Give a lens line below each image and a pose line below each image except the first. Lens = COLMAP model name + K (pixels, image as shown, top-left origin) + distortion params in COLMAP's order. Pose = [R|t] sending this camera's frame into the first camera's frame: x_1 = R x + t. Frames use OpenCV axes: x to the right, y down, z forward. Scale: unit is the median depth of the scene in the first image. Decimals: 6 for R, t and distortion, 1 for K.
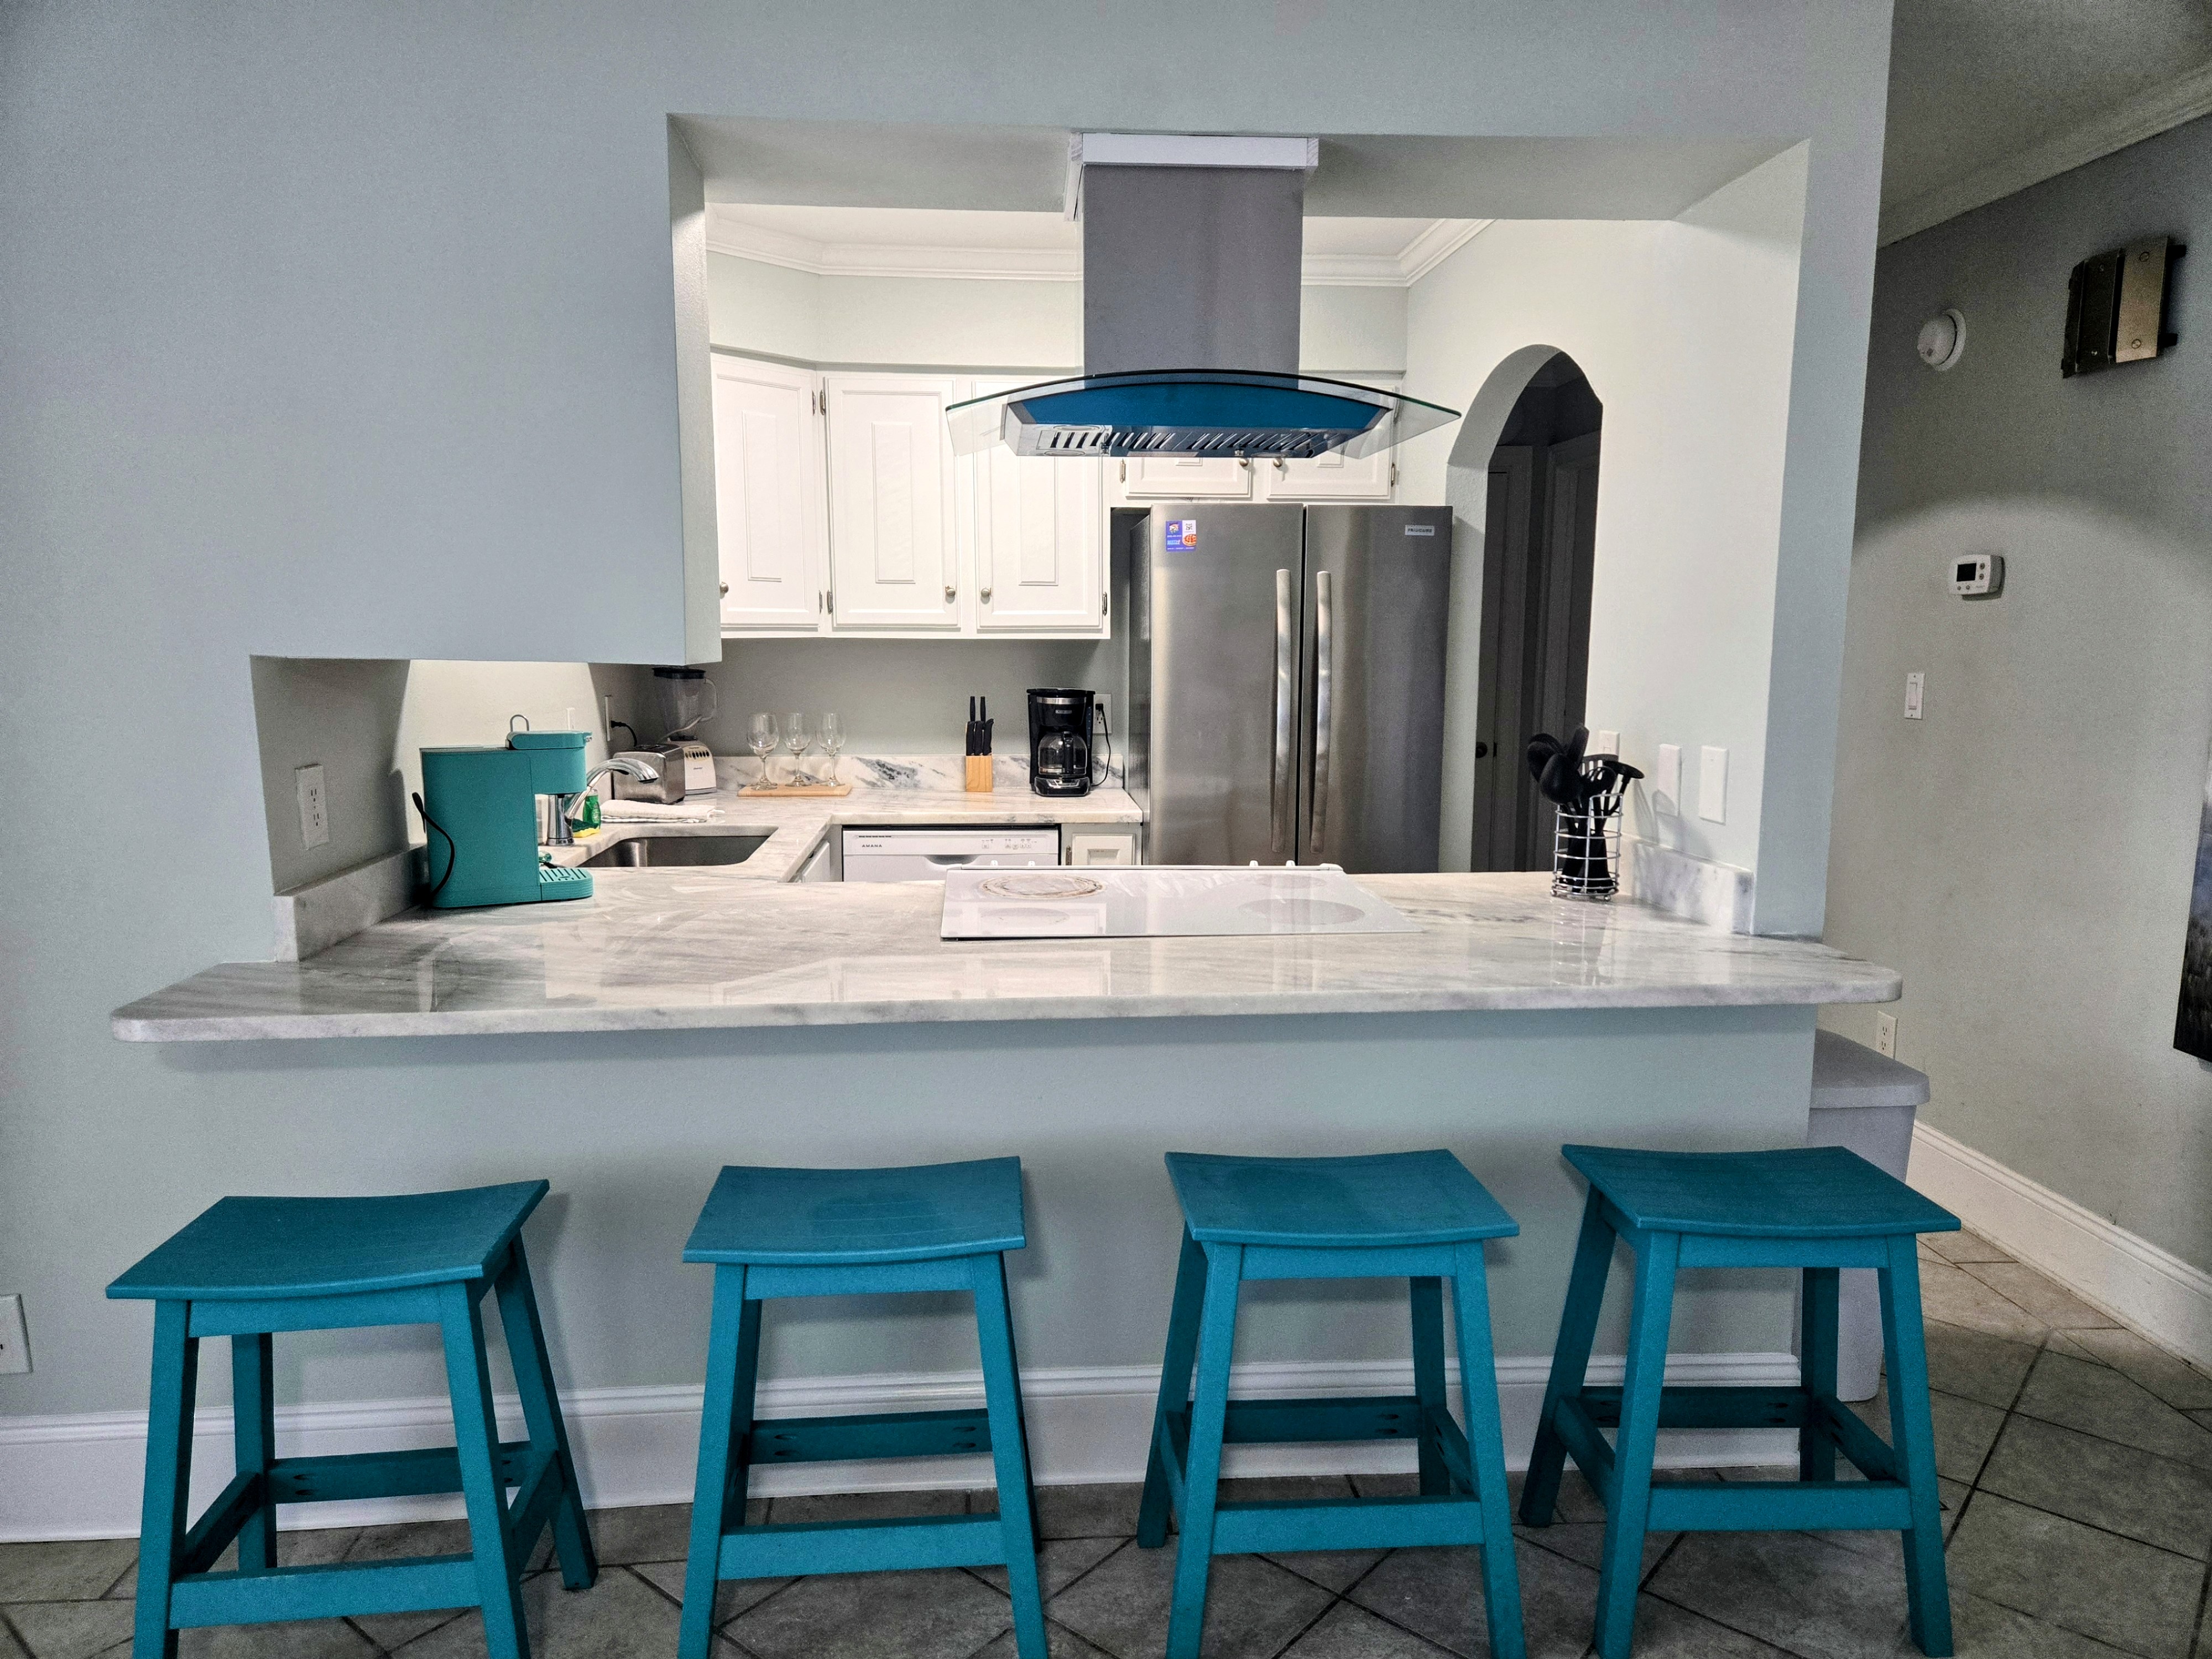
lens RADIAL K [[1473.3, 0, 1102.4], [0, 1473.3, 826.6], [0, 0, 1]] dist [0.062686, -0.044912]
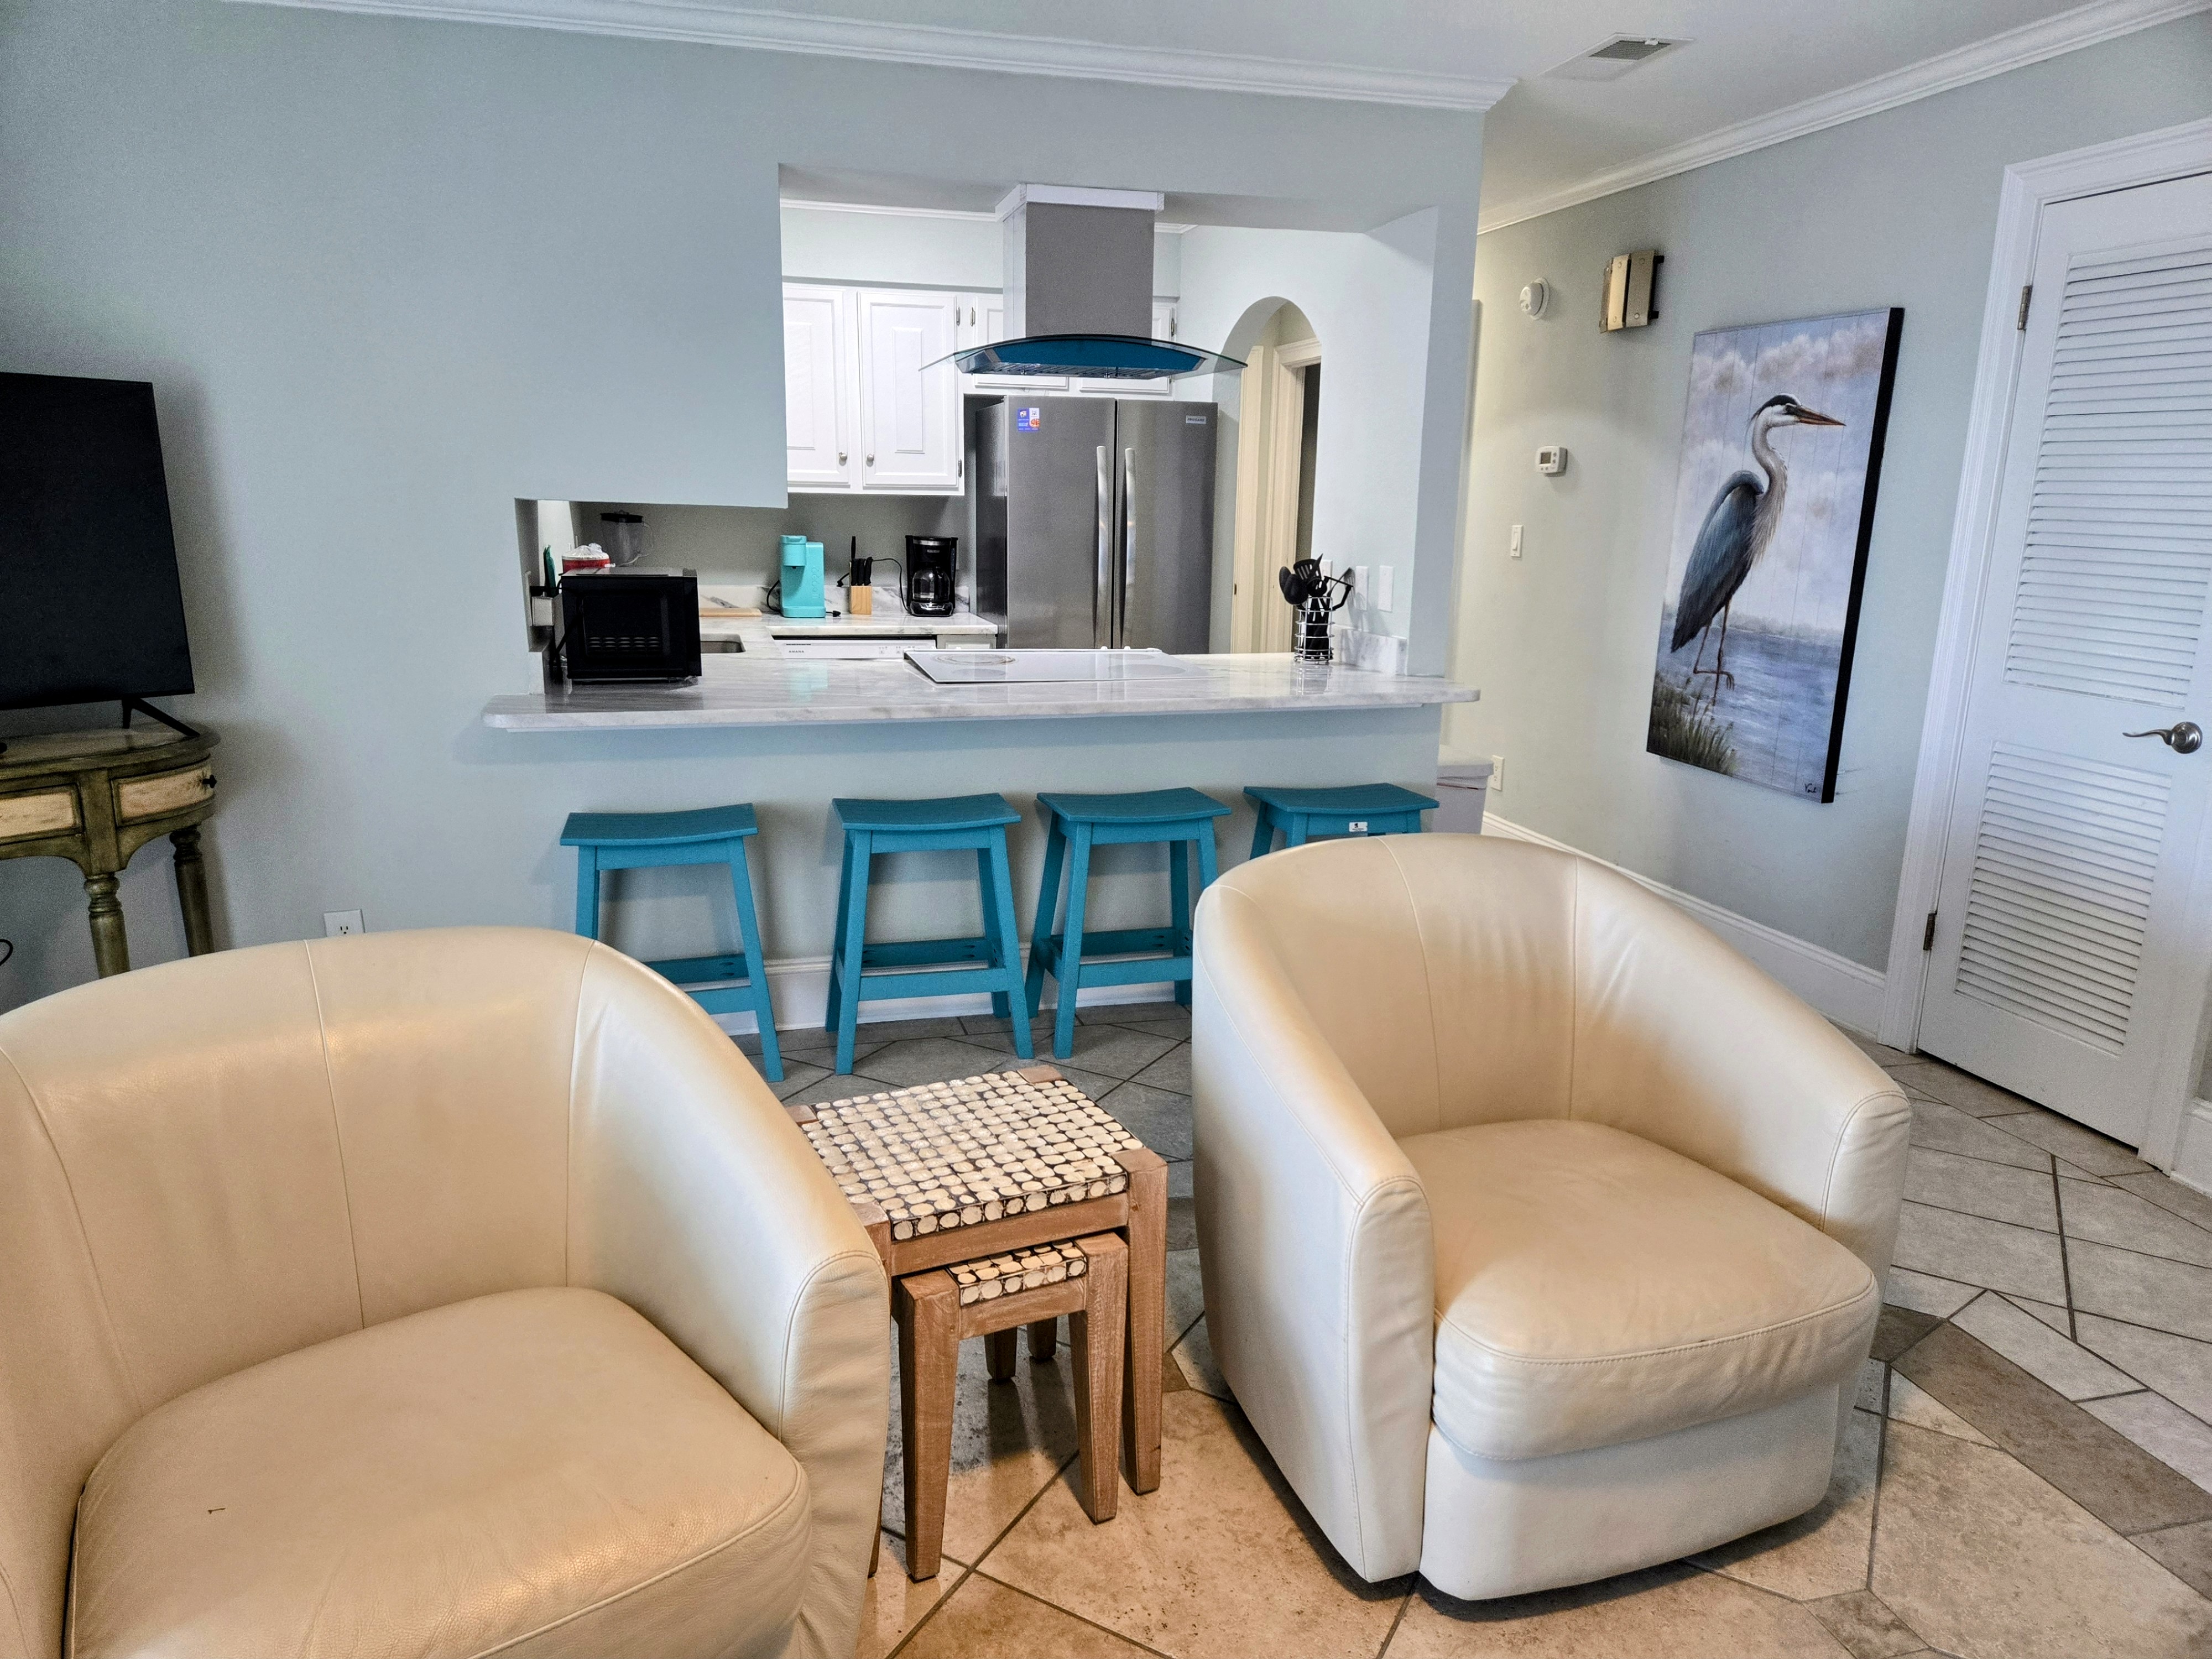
lens RADIAL K [[1473.3, 0, 1093.0], [0, 1473.3, 824.1], [0, 0, 1]] dist [0.062686, -0.044912]
pose [[0.983894, -0.028743, 0.176429, -0.135586], [0.012620, 0.995695, 0.091832, 0.049254], [-0.178309, -0.088127, 0.980020, -0.374305]]
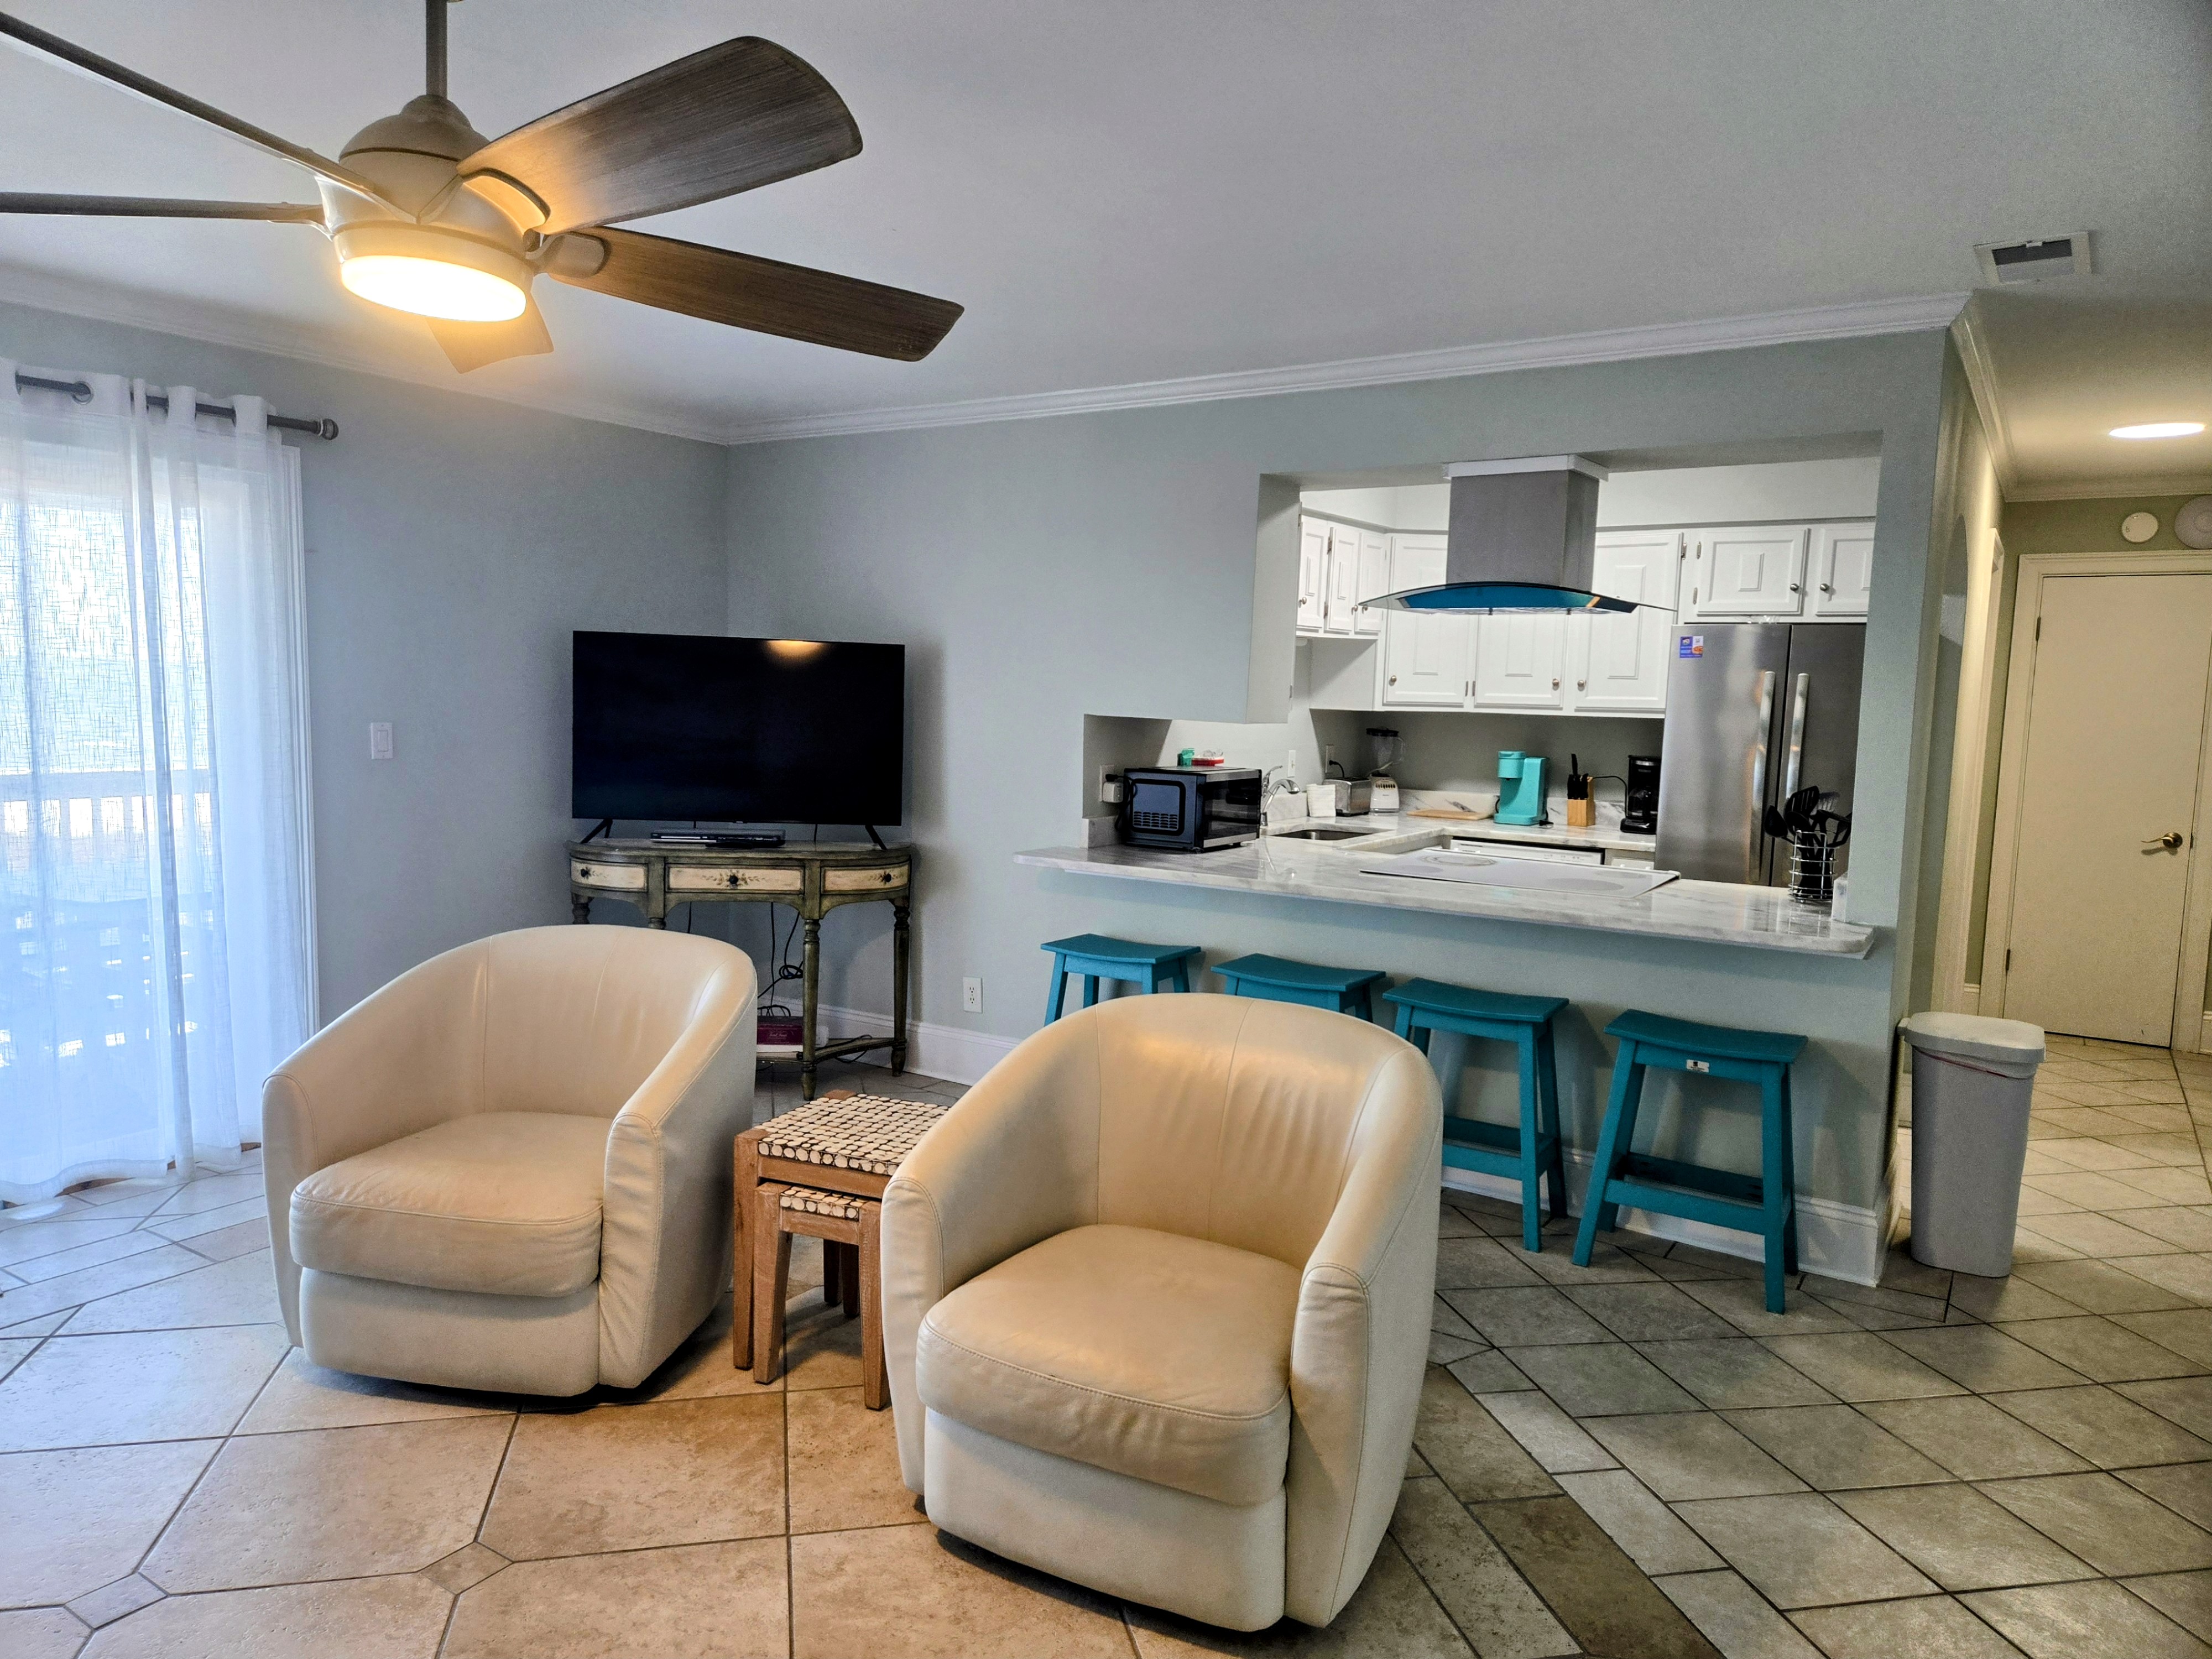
lens RADIAL K [[1473.3, 0, 1088.6], [0, 1473.3, 839.0], [0, 0, 1]] dist [0.062686, -0.044912]
pose [[0.793802, 0.083247, -0.602452, 0.447545], [-0.104737, 0.994500, -0.000584, 0.042350], [0.599090, 0.063563, 0.798155, -0.437062]]
